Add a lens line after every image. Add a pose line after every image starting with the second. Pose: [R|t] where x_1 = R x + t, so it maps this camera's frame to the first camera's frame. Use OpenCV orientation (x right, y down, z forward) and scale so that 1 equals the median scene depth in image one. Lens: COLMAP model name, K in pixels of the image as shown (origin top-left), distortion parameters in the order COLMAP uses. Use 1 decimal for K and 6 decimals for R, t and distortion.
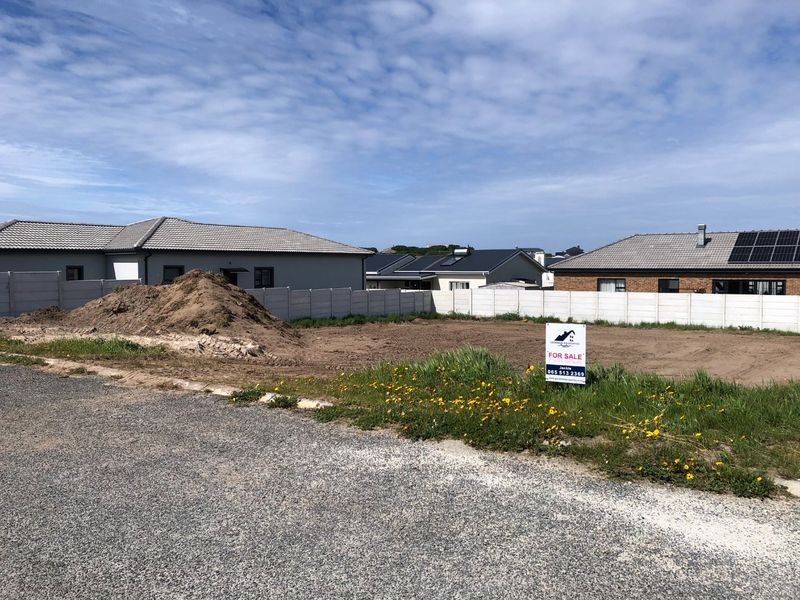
lens RADIAL K [[647.9, 0, 400.0], [0, 647.9, 300.0], [0, 0, 1]] dist [0.071869, -0.100828]
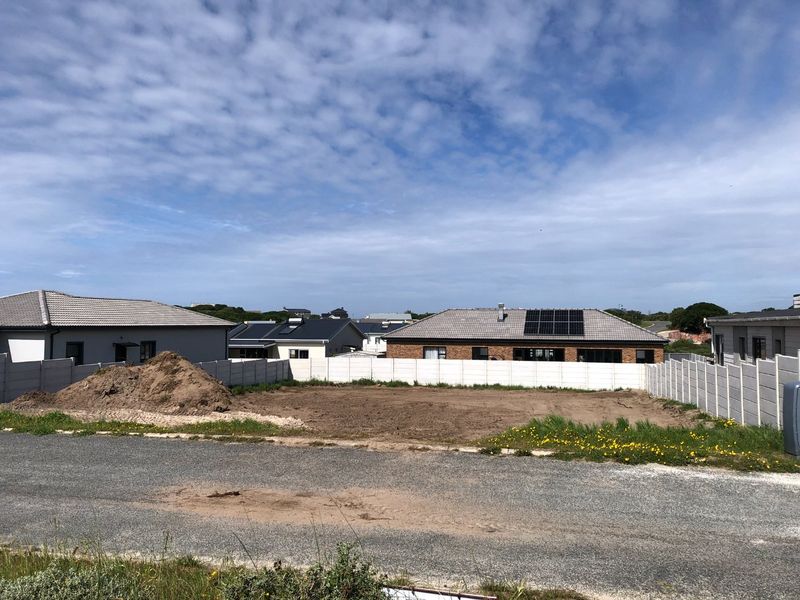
lens RADIAL K [[647.9, 0, 400.0], [0, 647.9, 300.0], [0, 0, 1]] dist [0.071869, -0.100828]
pose [[0.932461, 0.020235, 0.360703, -0.180760], [0.012387, 0.996053, -0.087897, -0.016362], [-0.361057, 0.086429, 0.928530, -0.086947]]
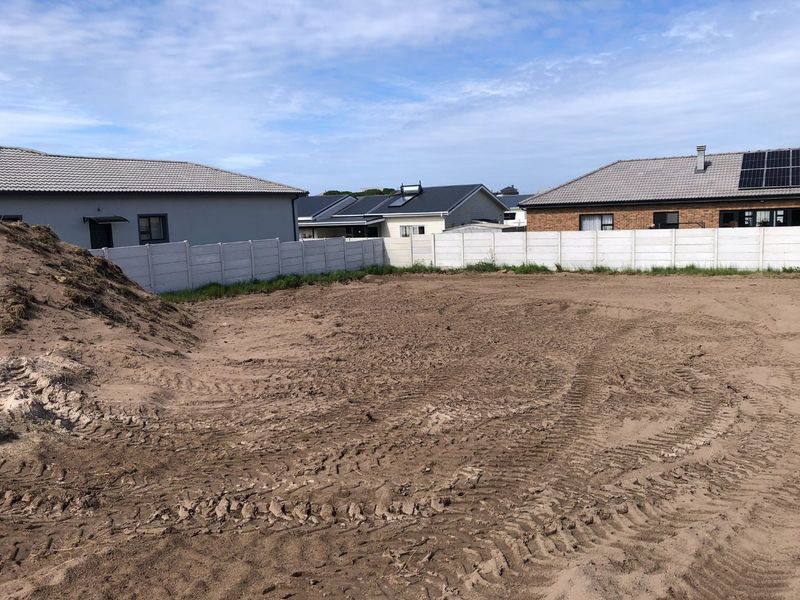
lens RADIAL K [[647.9, 0, 400.0], [0, 647.9, 300.0], [0, 0, 1]] dist [0.071869, -0.100828]
pose [[0.994167, -0.049356, 0.095891, -0.010838], [0.041223, 0.995526, 0.085017, -0.005643], [-0.099658, -0.080569, 0.991754, 0.214982]]
